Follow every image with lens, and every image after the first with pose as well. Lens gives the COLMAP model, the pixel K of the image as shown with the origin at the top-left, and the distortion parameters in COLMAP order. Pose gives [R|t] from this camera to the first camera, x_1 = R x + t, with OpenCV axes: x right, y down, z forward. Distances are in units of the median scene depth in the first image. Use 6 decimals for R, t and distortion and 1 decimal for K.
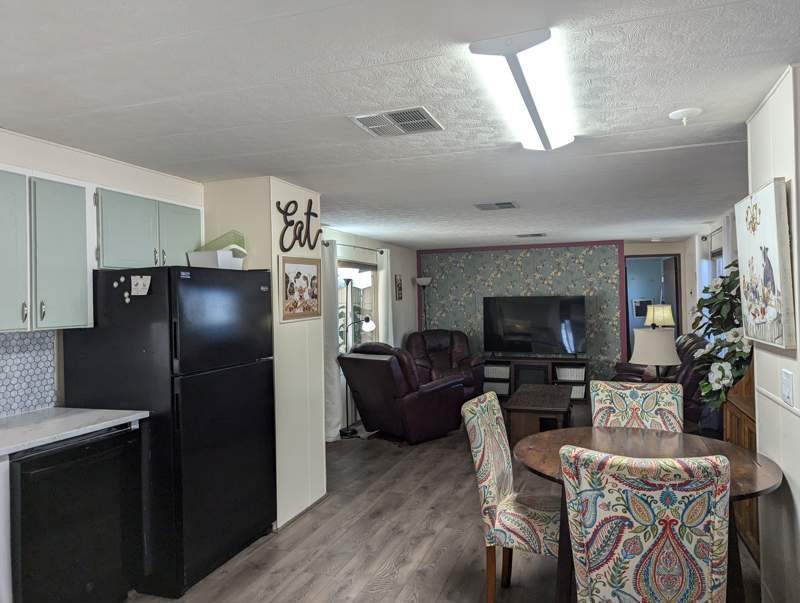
lens RADIAL K [[567.7, 0, 415.2], [0, 567.7, 295.9], [0, 0, 1]] dist [0.056452, -0.046174]
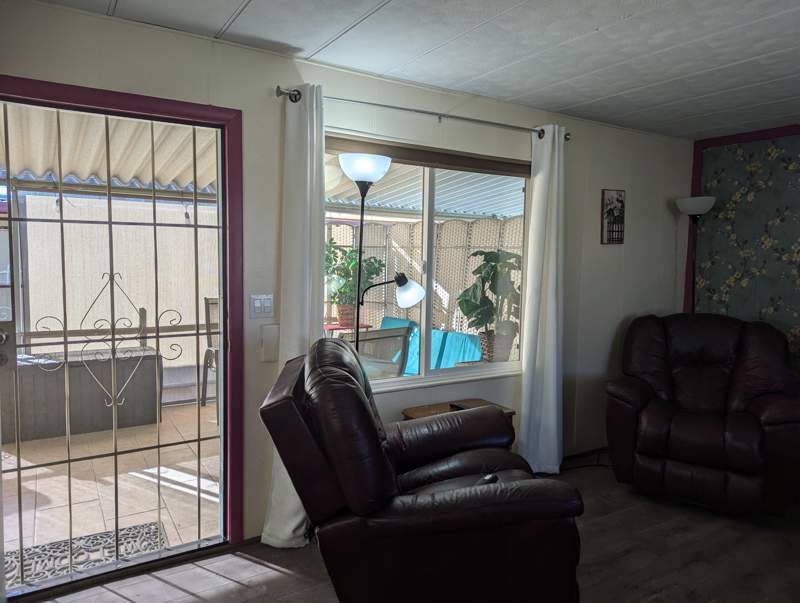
lens RADIAL K [[567.7, 0, 401.2], [0, 567.7, 298.0], [0, 0, 1]] dist [0.056452, -0.046174]
pose [[0.774689, 0.083984, -0.626740, 0.298222], [-0.030136, 0.994918, 0.096070, 0.025480], [0.631624, -0.055537, 0.773283, 1.129686]]
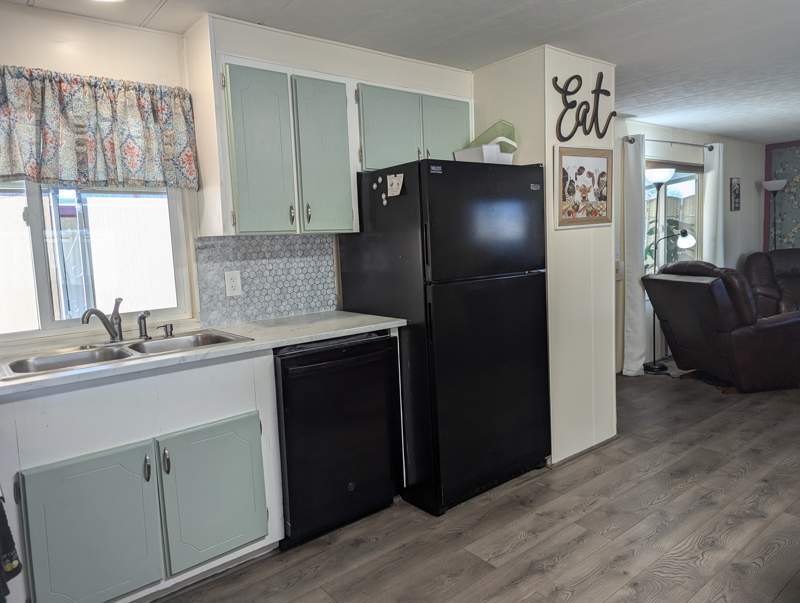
lens RADIAL K [[567.7, 0, 404.2], [0, 567.7, 291.6], [0, 0, 1]] dist [0.056452, -0.046174]
pose [[0.848053, 0.042567, -0.528199, 0.019506], [0.021775, 0.993127, 0.114995, 0.037051], [0.529464, -0.109023, 0.841297, 0.171255]]
